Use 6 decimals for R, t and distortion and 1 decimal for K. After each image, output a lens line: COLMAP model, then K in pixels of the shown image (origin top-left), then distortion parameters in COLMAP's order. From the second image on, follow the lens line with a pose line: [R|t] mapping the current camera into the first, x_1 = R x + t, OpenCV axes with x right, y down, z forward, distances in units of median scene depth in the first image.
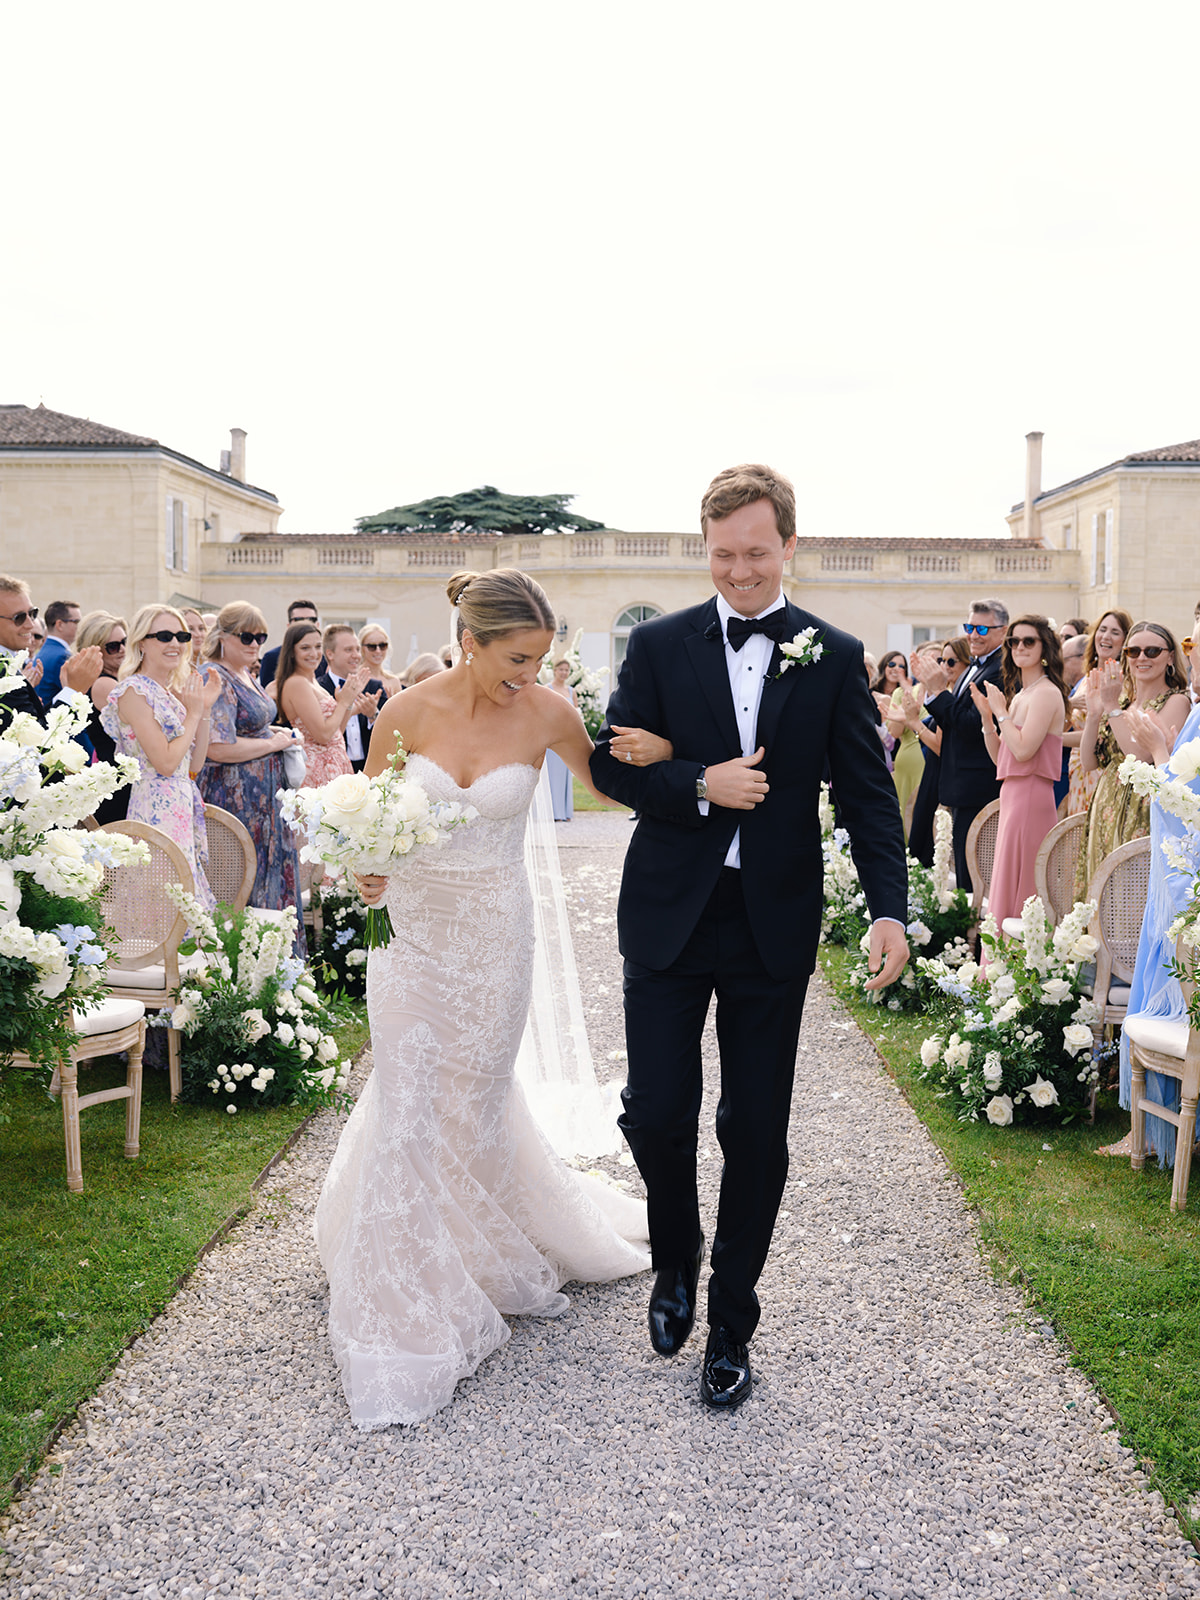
lens RADIAL K [[1643.4, 0, 595.6], [0, 1643.4, 773.0], [0, 0, 1]] dist [-0.012991, 0.010069]
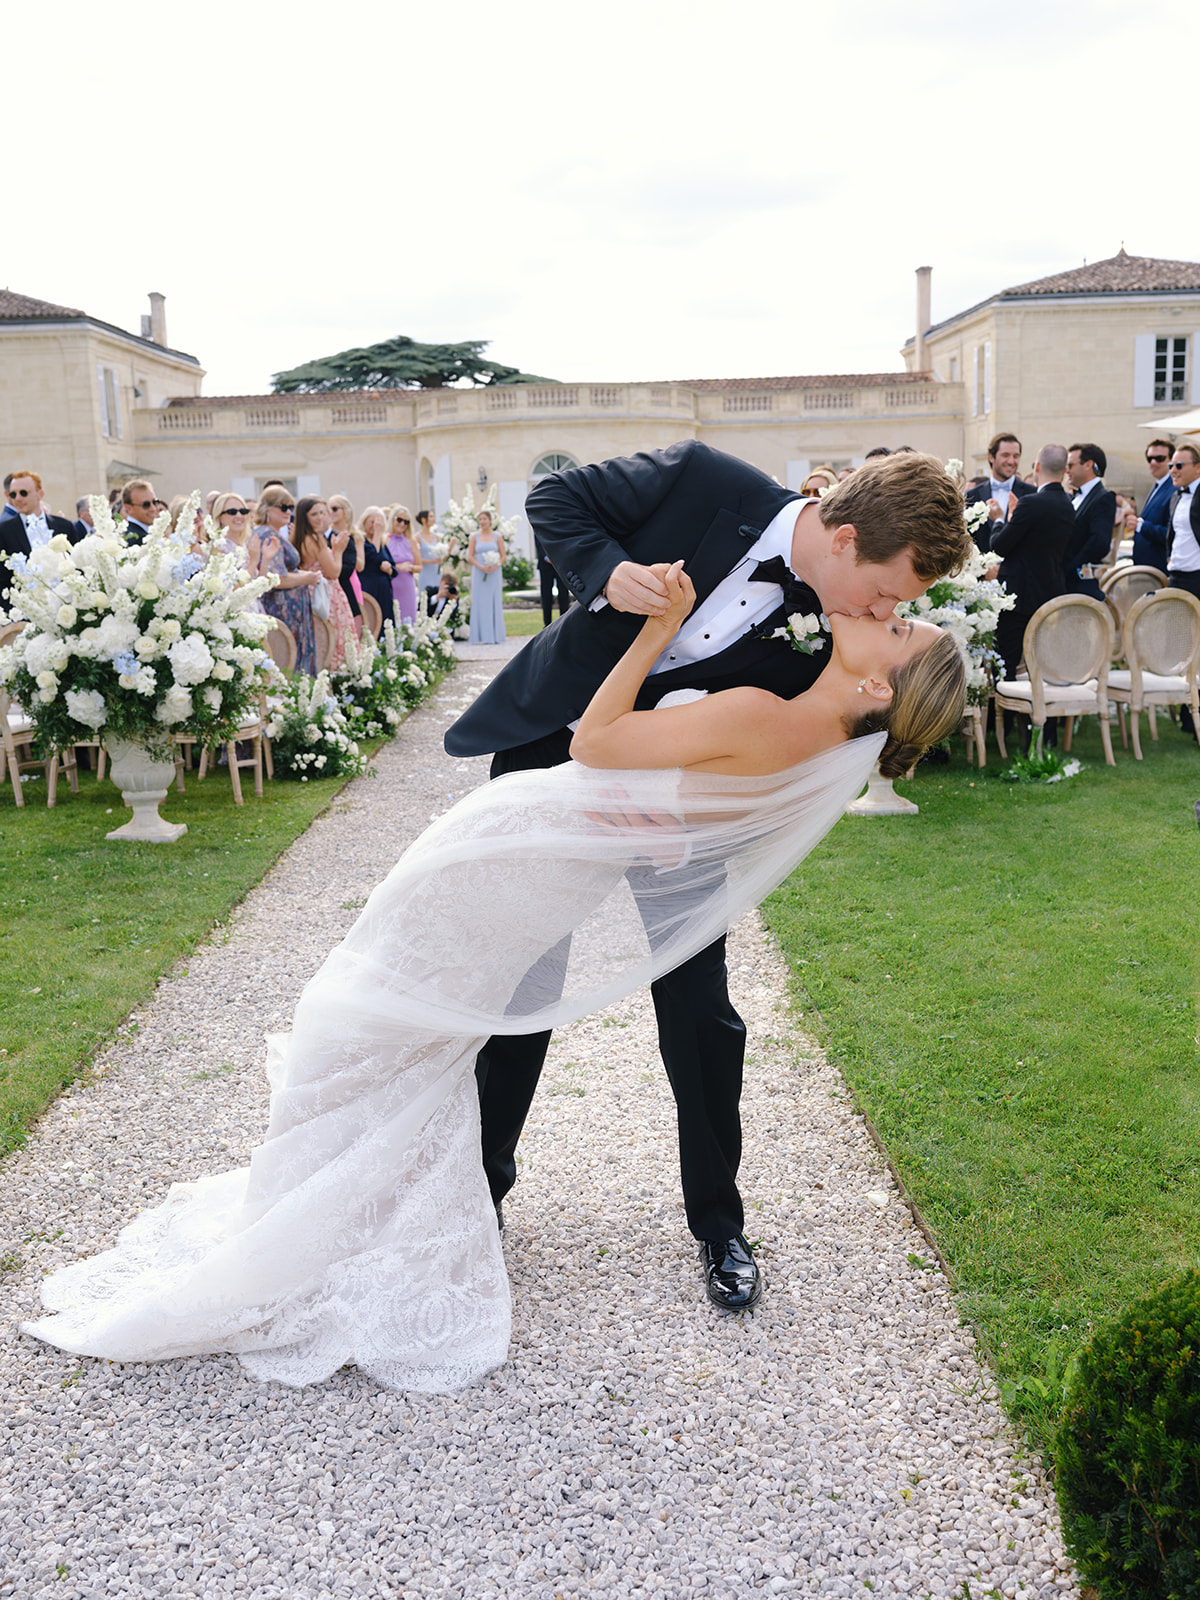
lens RADIAL K [[1646.1, 0, 597.2], [0, 1646.1, 841.4], [0, 0, 1]] dist [0.008476, 0.006691]
pose [[0.998016, -0.051582, 0.036101, 0.003253], [0.046314, 0.989895, 0.134028, 0.005026], [-0.042650, -0.132090, 0.990320, -0.089245]]
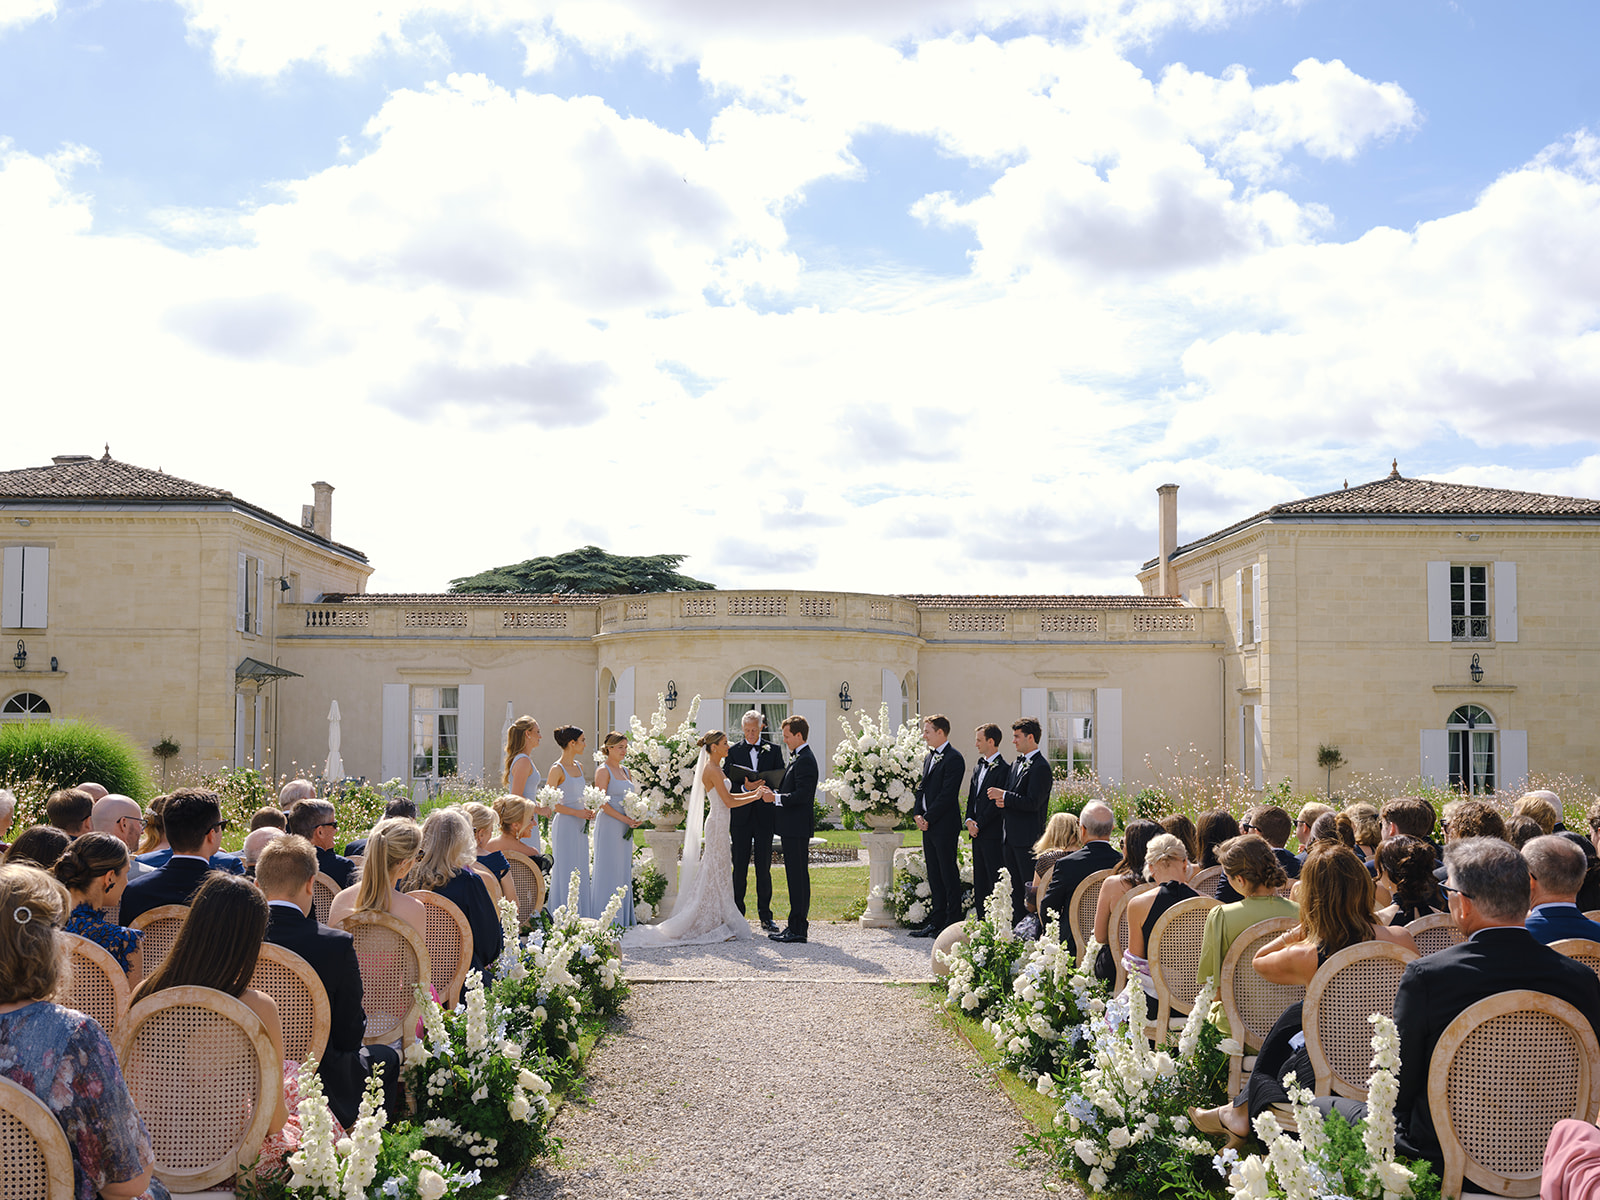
lens RADIAL K [[1661.0, 0, 764.8], [0, 1661.0, 629.9], [0, 0, 1]] dist [-0.009984, 0.032496]
pose [[0.999265, -0.004420, 0.038072, -0.003085], [0.009180, 0.992019, -0.125757, -0.006195], [-0.037212, 0.126014, 0.991330, 0.069845]]
